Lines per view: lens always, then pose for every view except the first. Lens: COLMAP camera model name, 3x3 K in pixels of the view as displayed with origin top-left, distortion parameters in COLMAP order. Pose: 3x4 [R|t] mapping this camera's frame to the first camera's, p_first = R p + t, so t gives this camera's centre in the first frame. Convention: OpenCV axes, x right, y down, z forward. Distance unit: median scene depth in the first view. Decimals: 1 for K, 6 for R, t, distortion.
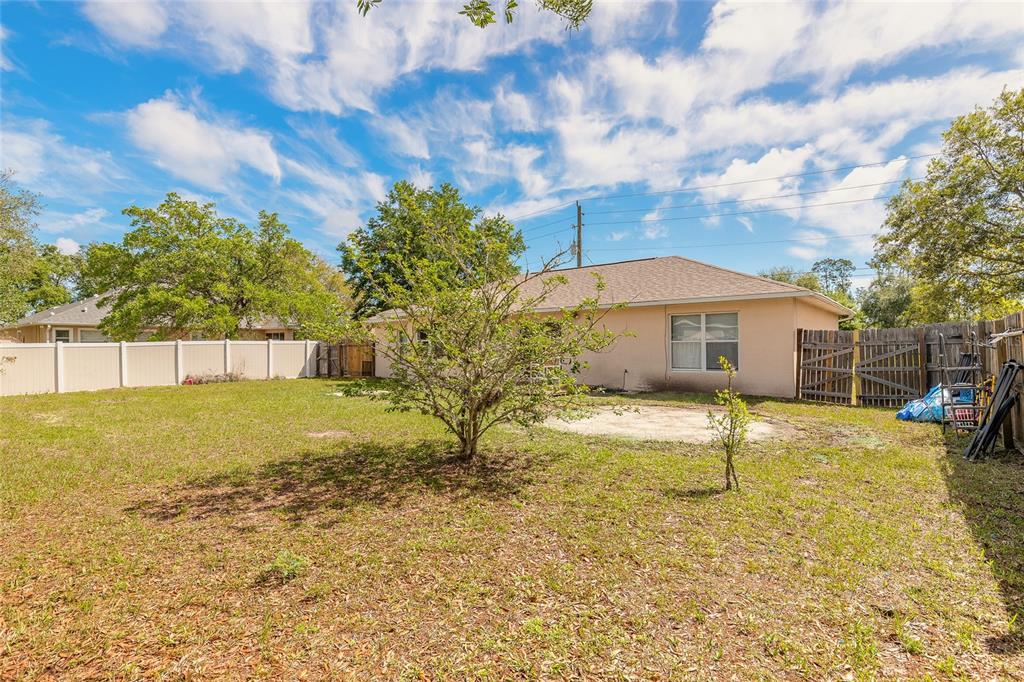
lens RADIAL K [[540.5, 0, 490.7], [0, 540.5, 366.2], [0, 0, 1]] dist [0.004232, -0.001180]
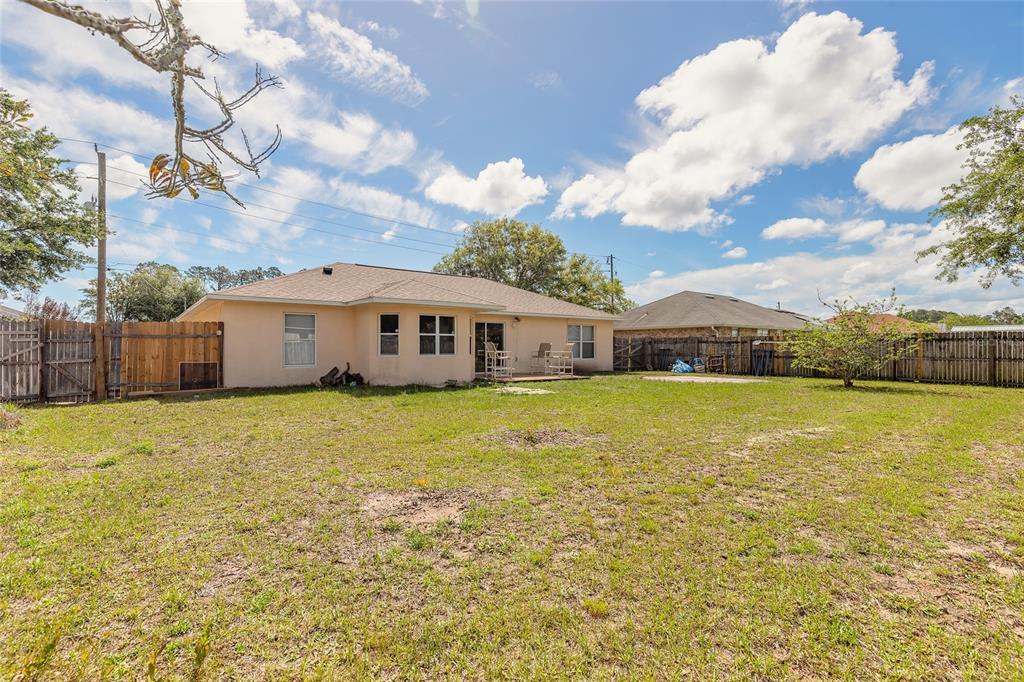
lens RADIAL K [[482.8, 0, 513.5], [0, 482.8, 347.4], [0, 0, 1]] dist [0.012761, -0.002325]
pose [[0.180624, 0.004056, 0.983544, -0.095581], [0.029794, 0.999510, -0.009593, -0.001584], [-0.983101, 0.031037, 0.180415, 0.078630]]
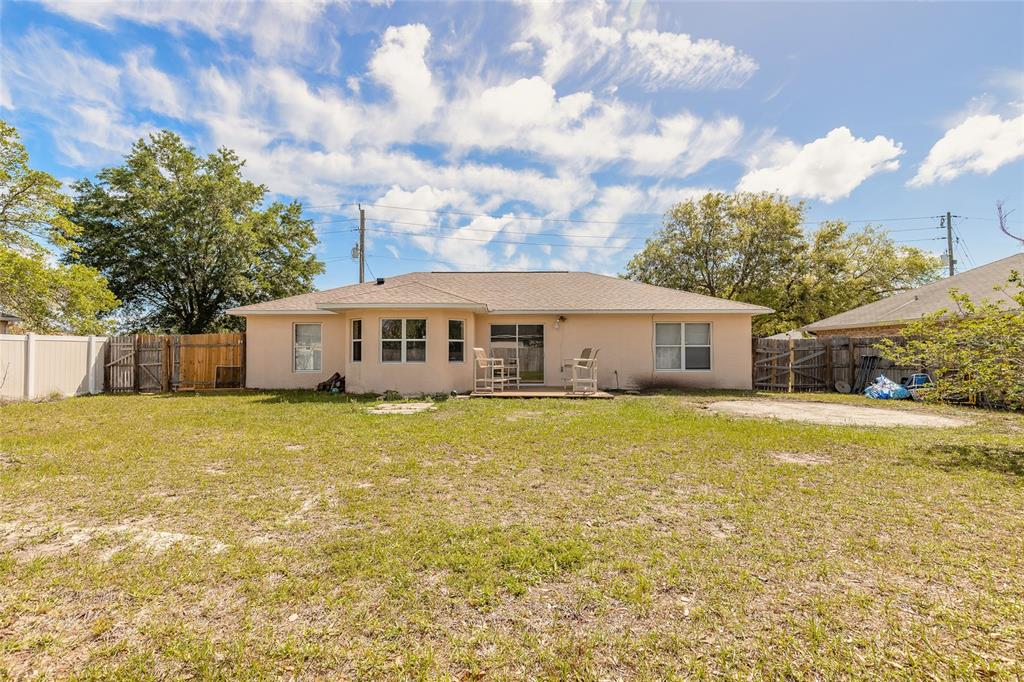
lens RADIAL K [[482.8, 0, 495.1], [0, 482.8, 354.0], [0, 0, 1]] dist [0.012761, -0.002325]
pose [[0.763837, 0.005145, 0.645389, -0.051980], [0.016663, 0.999478, -0.027690, -0.000412], [-0.645194, 0.031904, 0.763352, 0.037718]]
